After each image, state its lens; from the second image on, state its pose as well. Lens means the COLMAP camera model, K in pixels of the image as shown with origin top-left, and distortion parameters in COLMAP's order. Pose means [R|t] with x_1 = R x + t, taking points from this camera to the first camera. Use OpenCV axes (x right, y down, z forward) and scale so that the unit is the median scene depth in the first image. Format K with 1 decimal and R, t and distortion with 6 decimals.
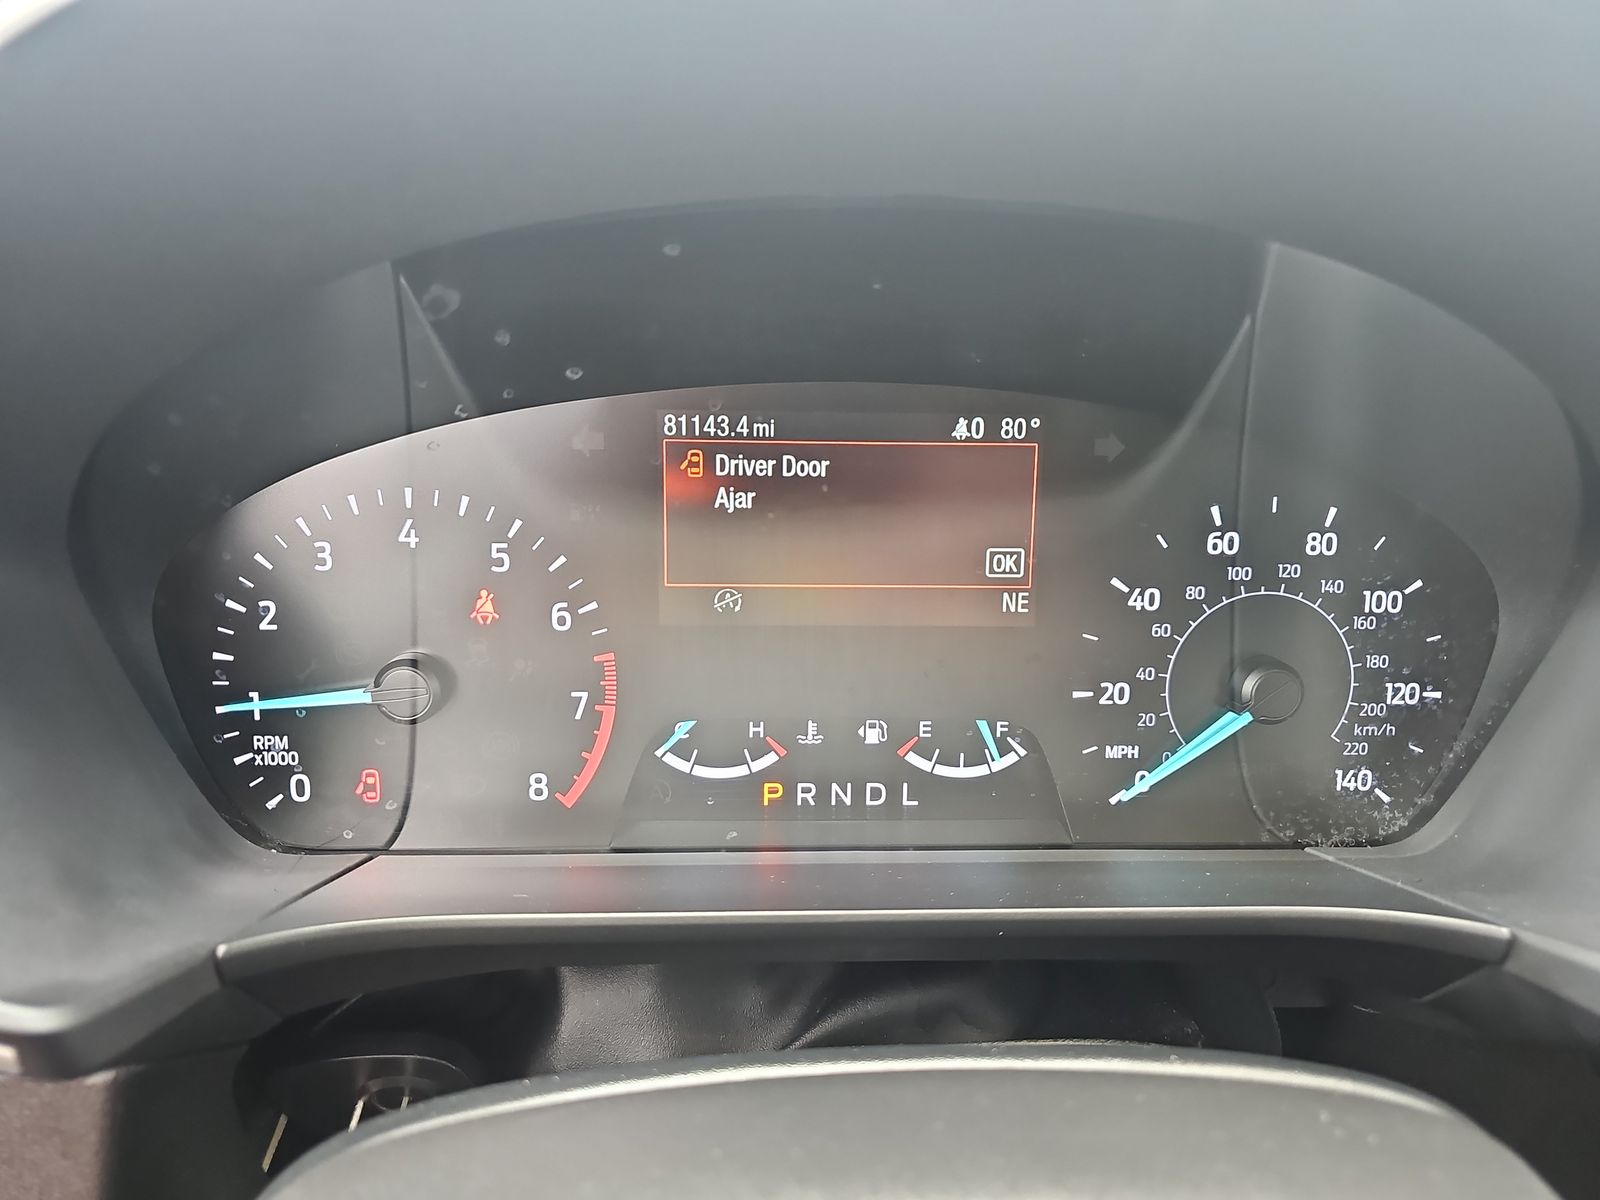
lens RADIAL K [[1066.2, 0, 800.0], [0, 1066.2, 600.0], [0, 0, 1]] dist [-0.088687, -0.000709]
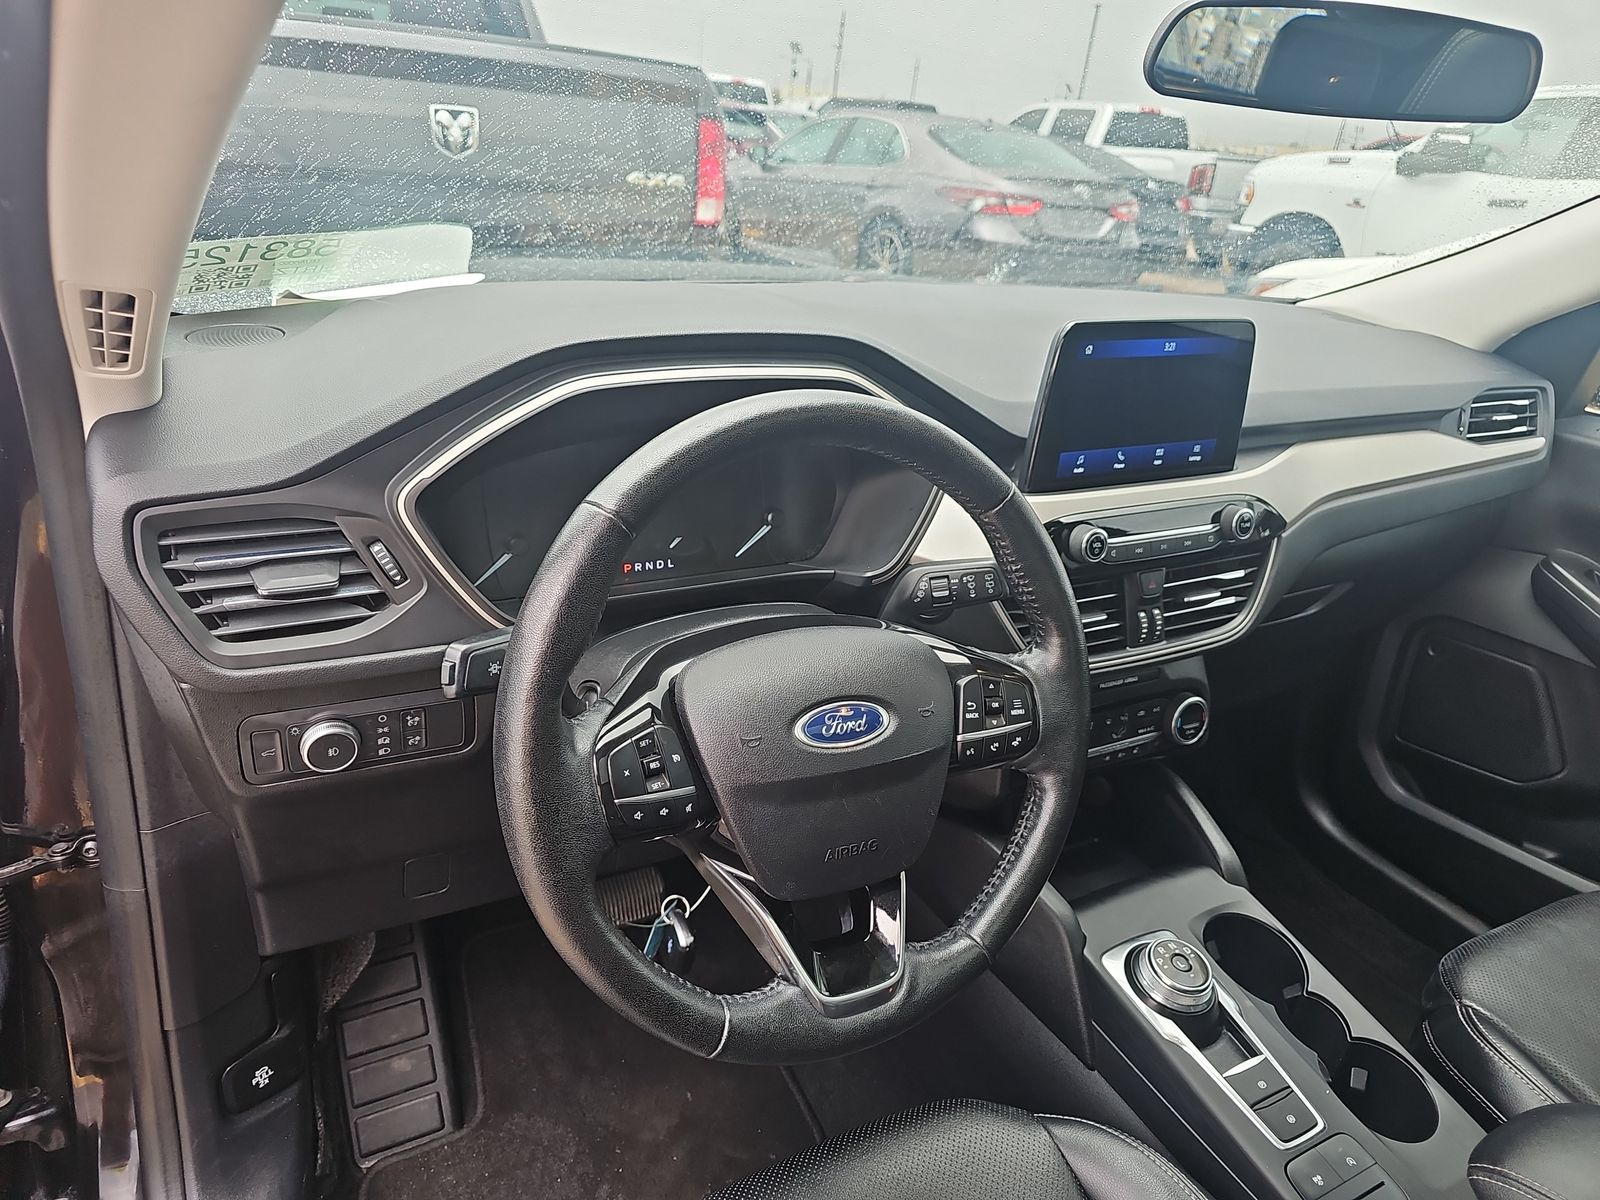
lens RADIAL K [[1057.8, 0, 800.1], [0, 1057.8, 622.8], [0, 0, 1]] dist [0.003446, 0.000058]
pose [[0.890550, -0.141372, 0.432360, -0.945207], [0.066862, 0.980838, 0.182993, -0.190112], [-0.449945, -0.134056, 0.882937, -1.969049]]
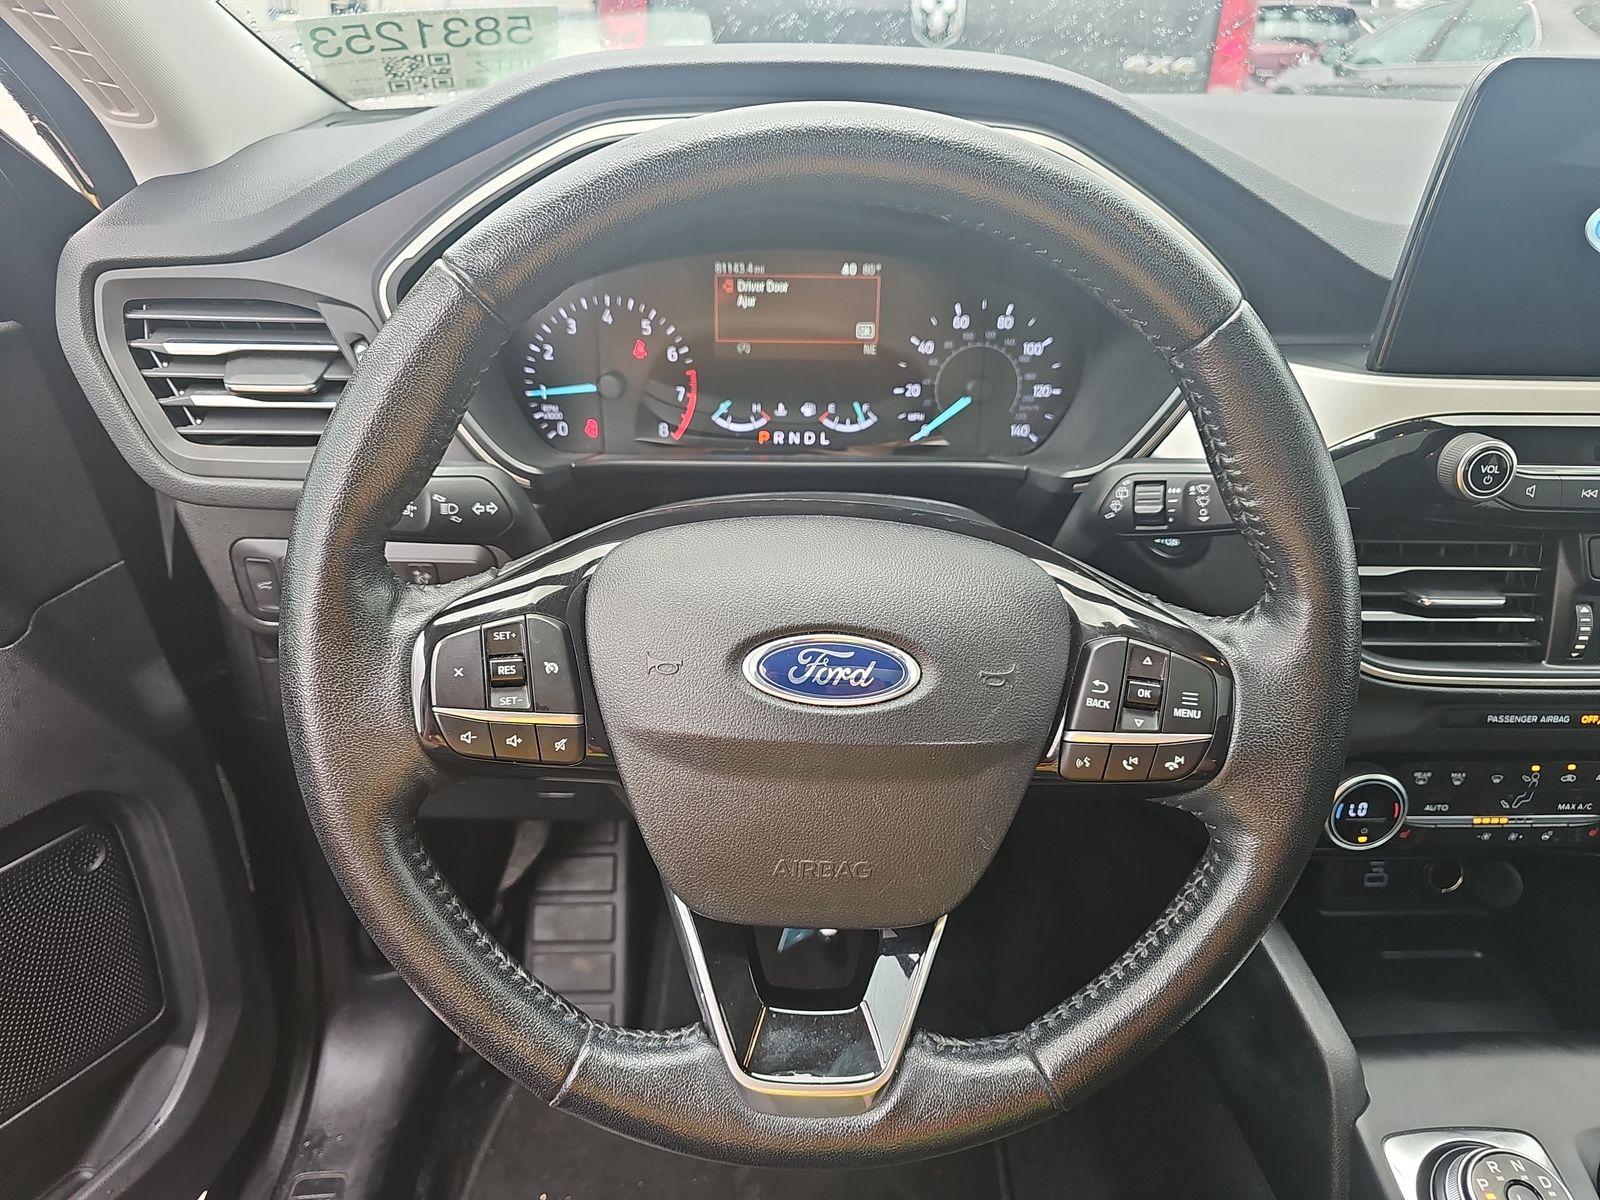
lens RADIAL K [[1068.1, 0, 798.5], [0, 1068.1, 642.8], [0, 0, 1]] dist [-0.003143, -0.003405]
pose [[0.999994, 0.002618, 0.002131, 0.046931], [-0.003041, 0.972570, 0.232592, 0.083964], [-0.001464, -0.232597, 0.972572, -1.396809]]
